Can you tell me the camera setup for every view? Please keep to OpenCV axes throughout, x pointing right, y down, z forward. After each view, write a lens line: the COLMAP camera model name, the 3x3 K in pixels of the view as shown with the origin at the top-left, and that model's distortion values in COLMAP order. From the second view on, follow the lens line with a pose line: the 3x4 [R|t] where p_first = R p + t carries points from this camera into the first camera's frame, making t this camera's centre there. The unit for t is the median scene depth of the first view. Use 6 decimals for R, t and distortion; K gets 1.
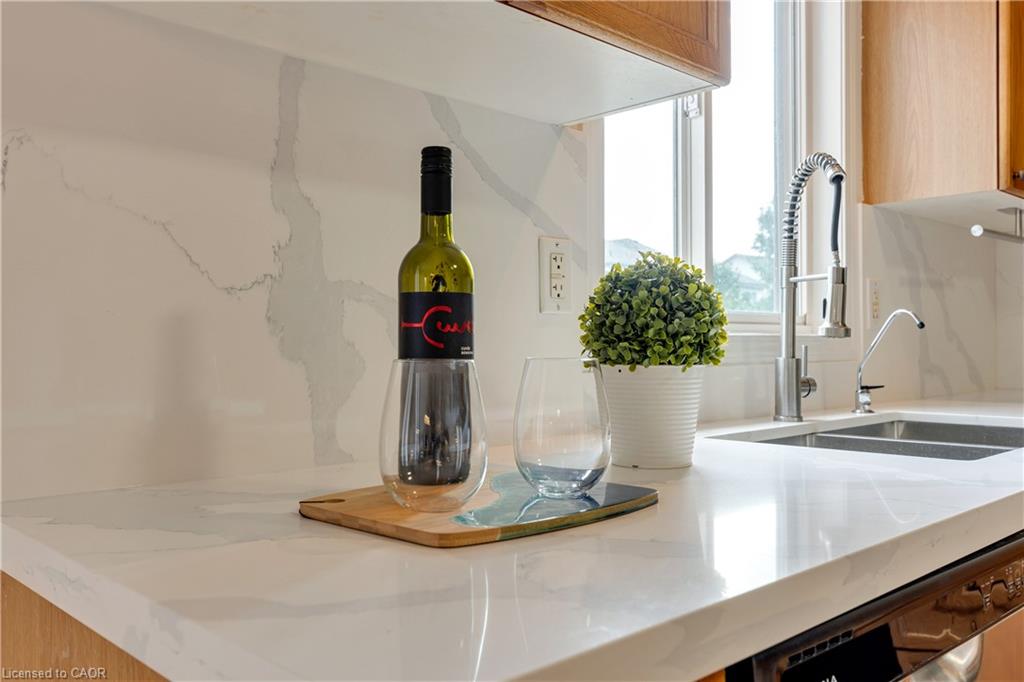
lens RADIAL K [[874.2, 0, 512.0], [0, 874.2, 341.0], [0, 0, 1]] dist [-0.008193, 0.000018]
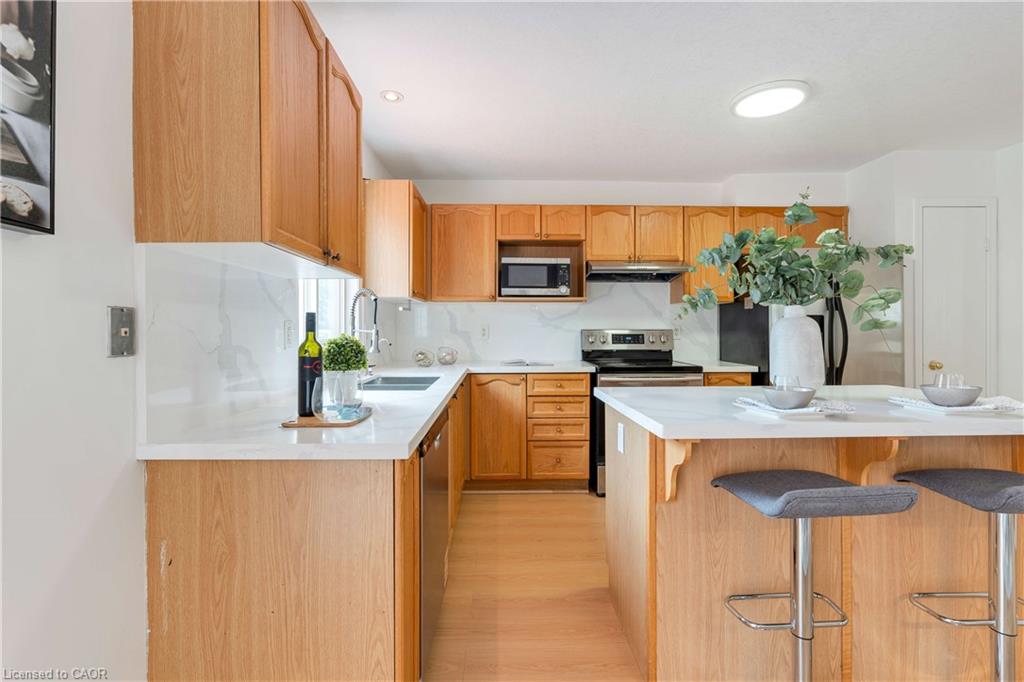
lens RADIAL K [[465.0, 0, 508.5], [0, 465.0, 330.0], [0, 0, 1]] dist [-0.002889, 0.001401]
pose [[0.678581, -0.001028, 0.734525, -0.712576], [-0.004293, 0.999976, 0.005366, -0.135481], [-0.734513, -0.006794, 0.678561, -0.607481]]
